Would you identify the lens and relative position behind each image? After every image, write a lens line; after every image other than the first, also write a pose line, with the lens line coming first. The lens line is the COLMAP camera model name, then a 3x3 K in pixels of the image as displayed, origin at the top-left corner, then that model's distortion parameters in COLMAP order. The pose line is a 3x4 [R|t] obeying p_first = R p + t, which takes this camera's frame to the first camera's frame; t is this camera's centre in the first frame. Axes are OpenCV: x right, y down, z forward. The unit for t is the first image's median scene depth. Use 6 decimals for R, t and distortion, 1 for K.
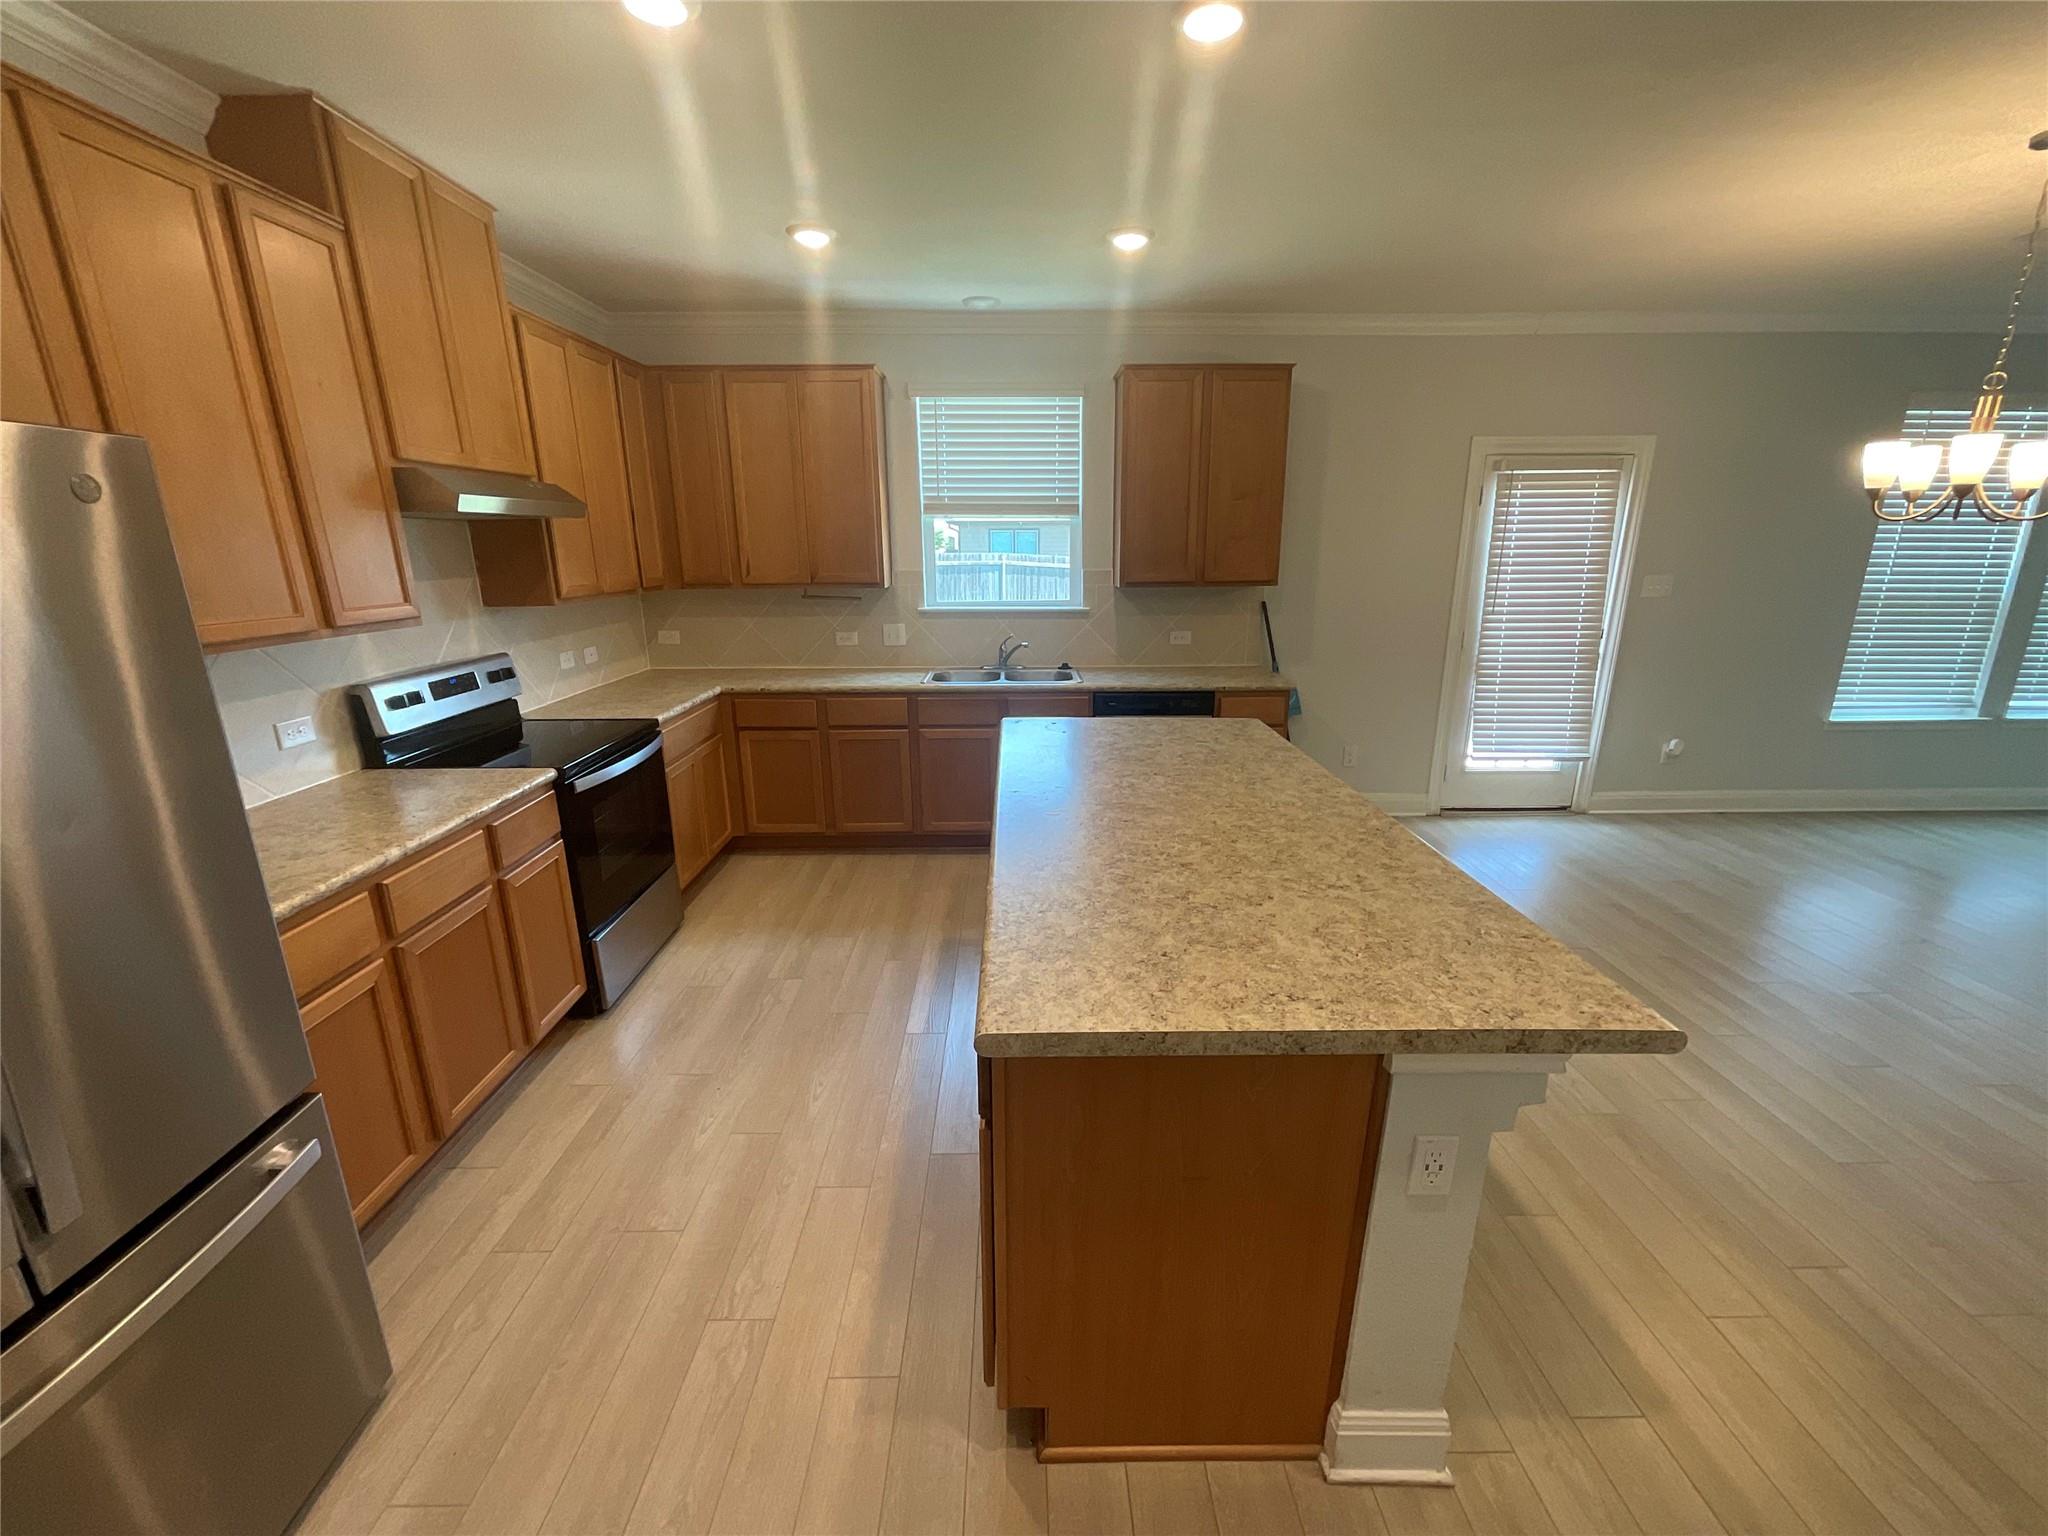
lens RADIAL K [[830.8, 0, 1026.5], [0, 830.8, 770.5], [0, 0, 1]] dist [-0.011353, 0.009964]
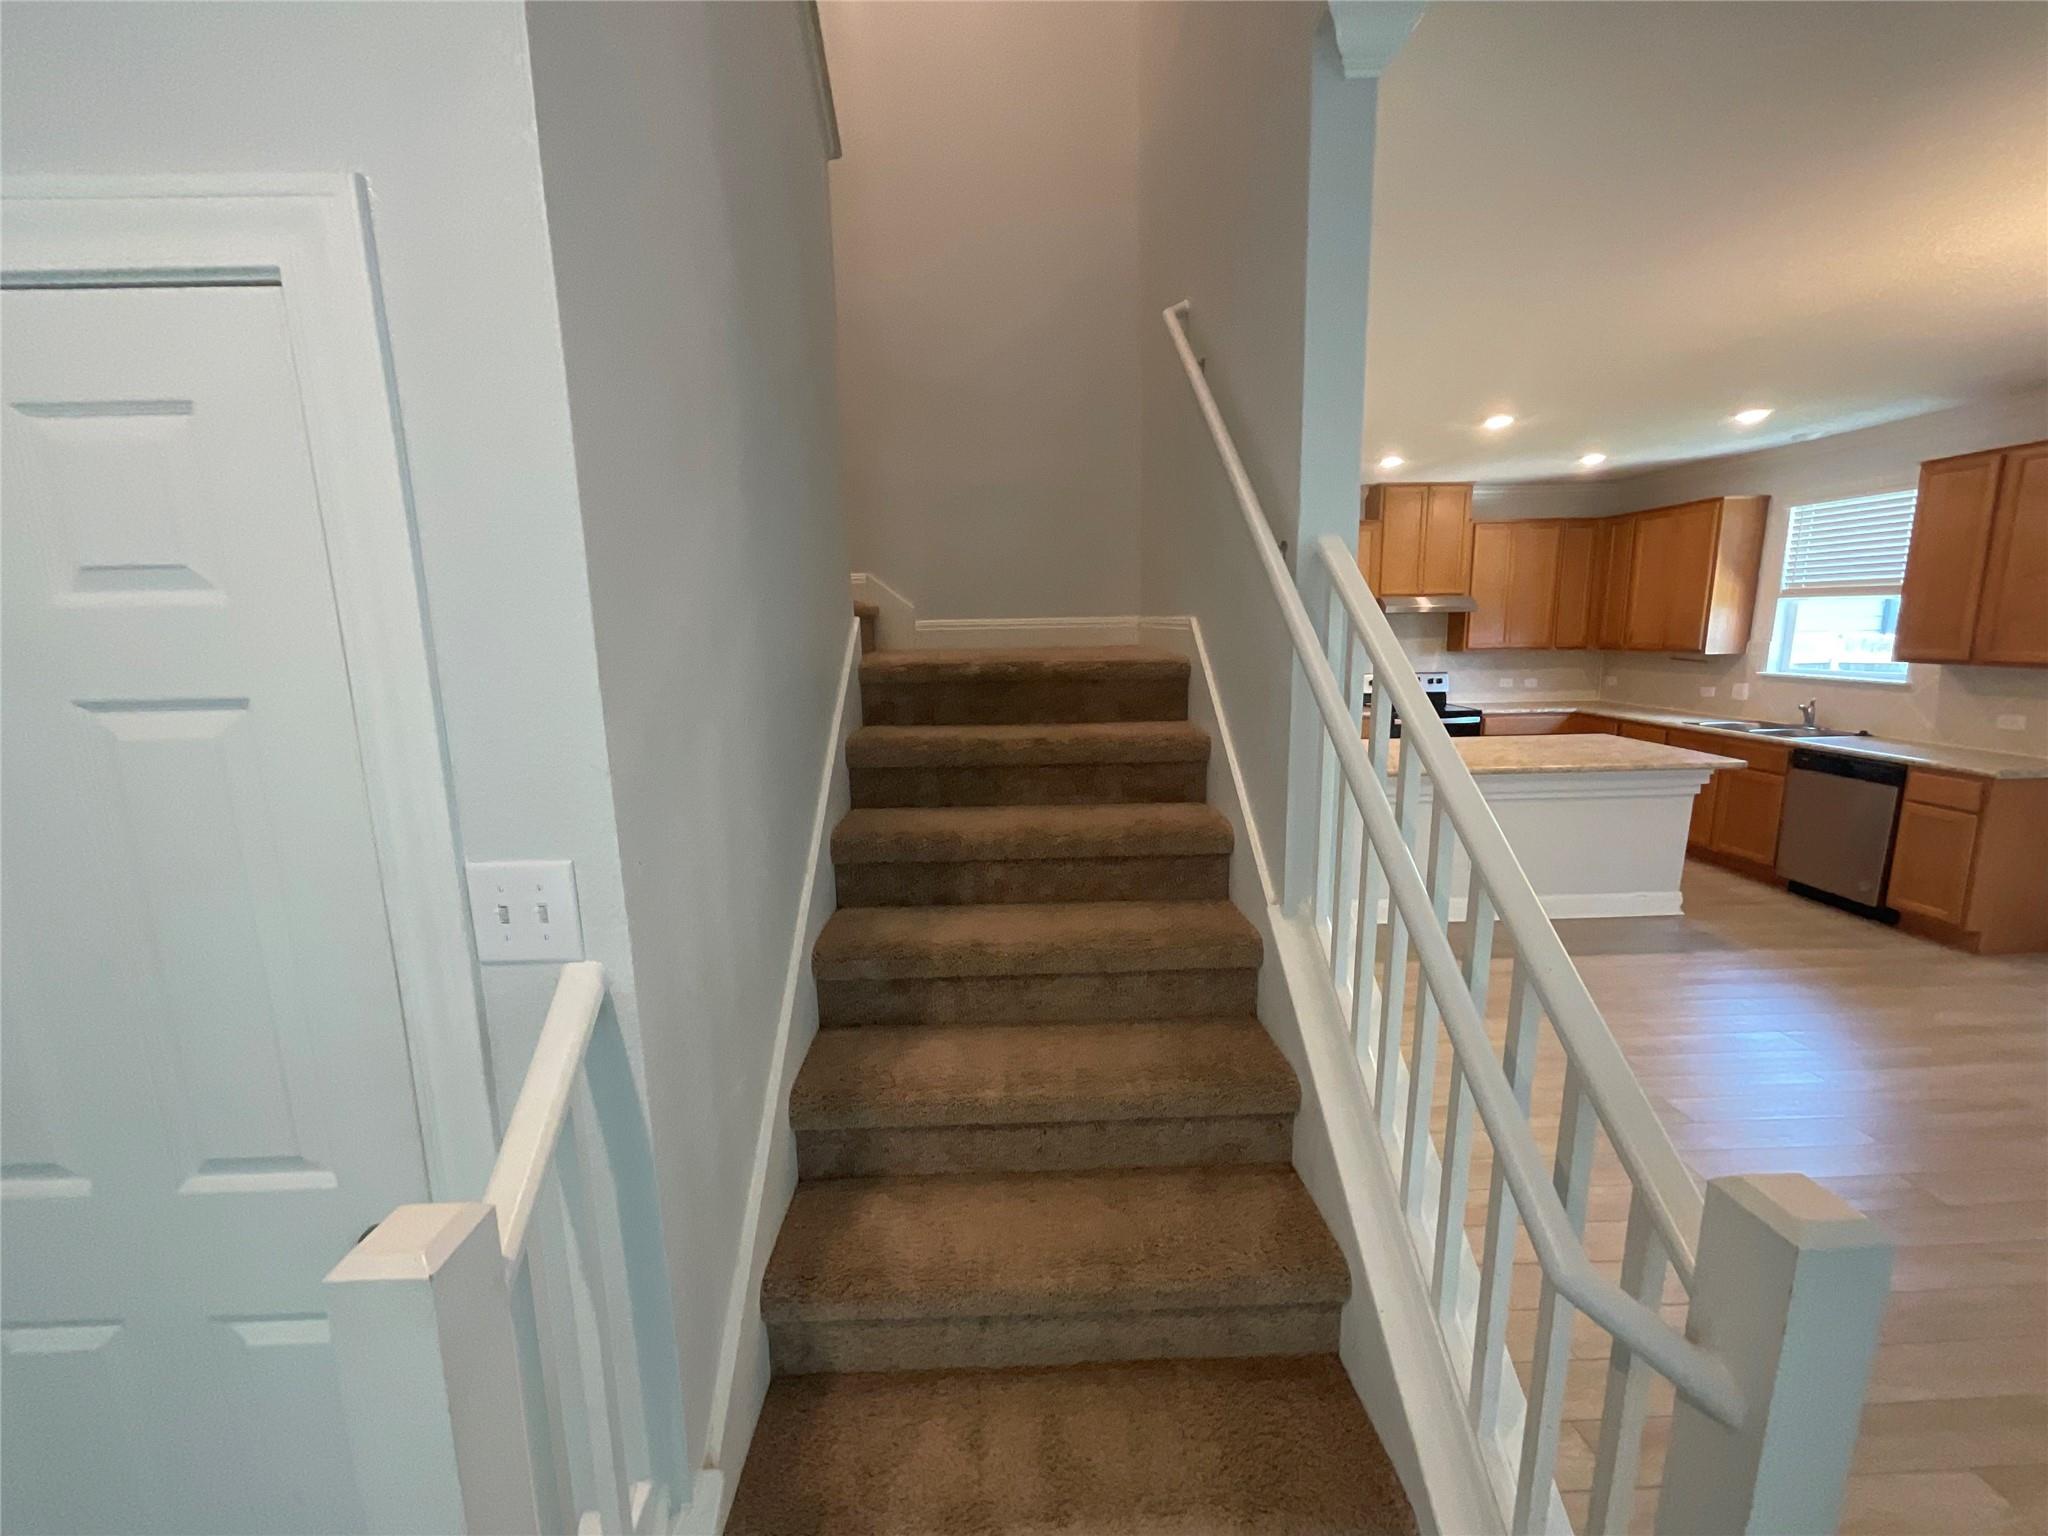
lens RADIAL K [[830.8, 0, 1026.5], [0, 830.8, 770.5], [0, 0, 1]] dist [-0.011353, 0.009964]
pose [[-0.000192, 0.178880, -0.983871, 1.339192], [-0.248567, 0.952983, 0.173313, 0.001789], [0.968615, 0.244591, 0.044280, -0.093309]]
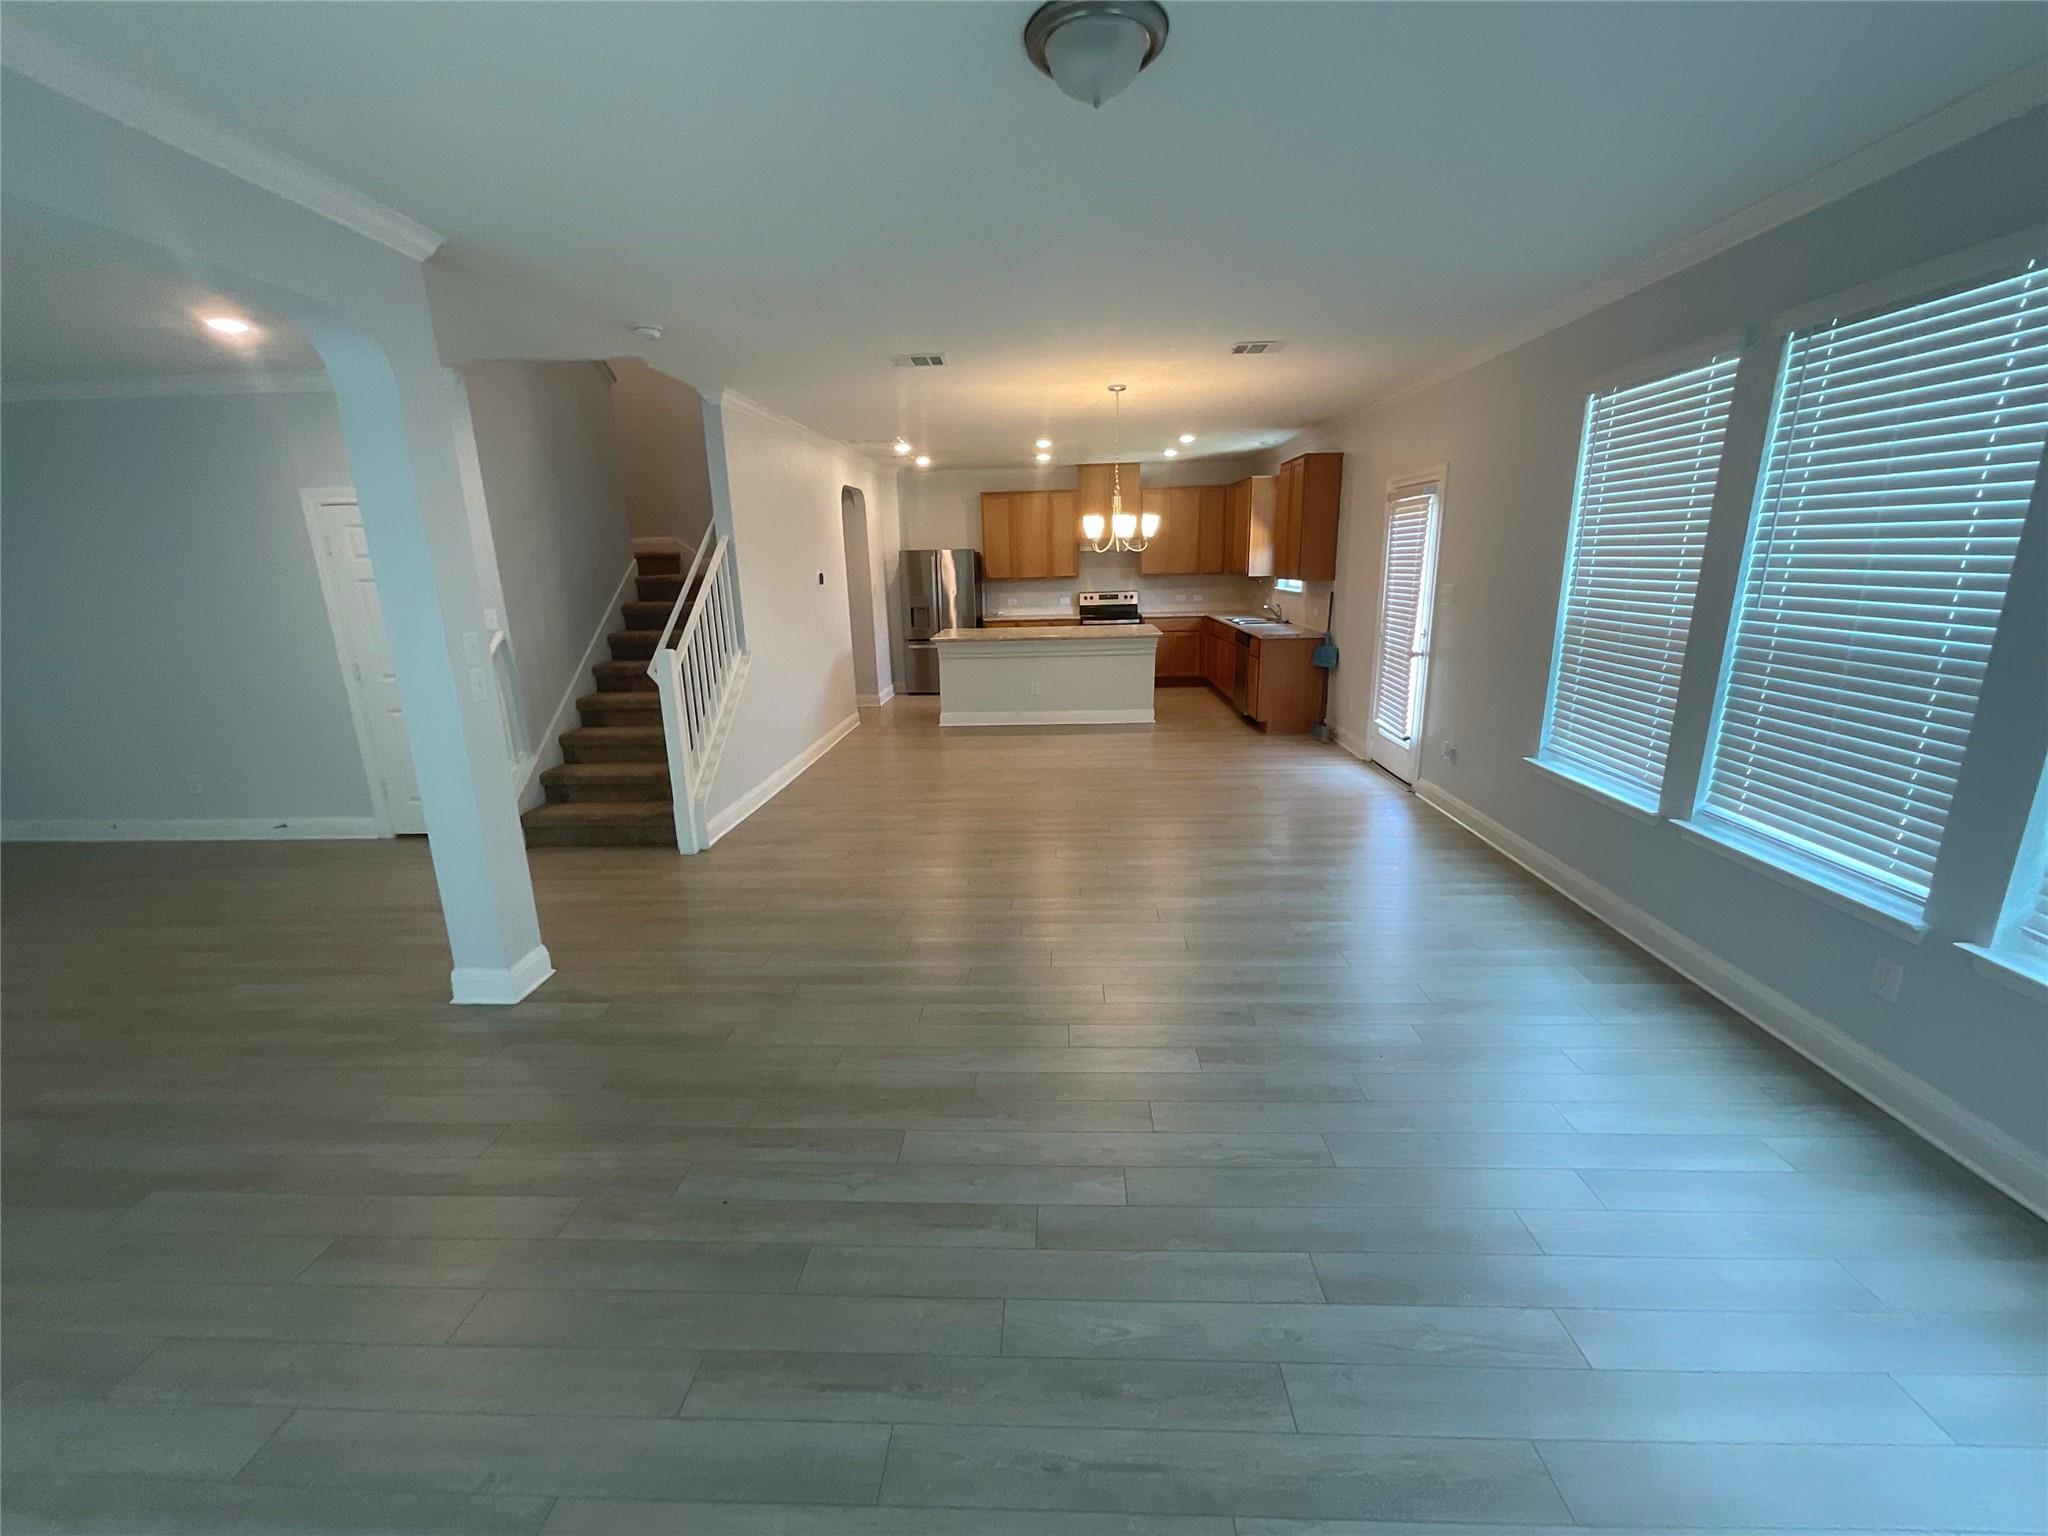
lens RADIAL K [[830.8, 0, 1026.5], [0, 830.8, 770.5], [0, 0, 1]] dist [-0.011353, 0.009964]
pose [[-0.066621, 0.247825, -0.966512, 2.337014], [-0.234955, 0.937528, 0.256588, -0.183172], [0.969720, 0.244181, -0.004231, 0.649074]]
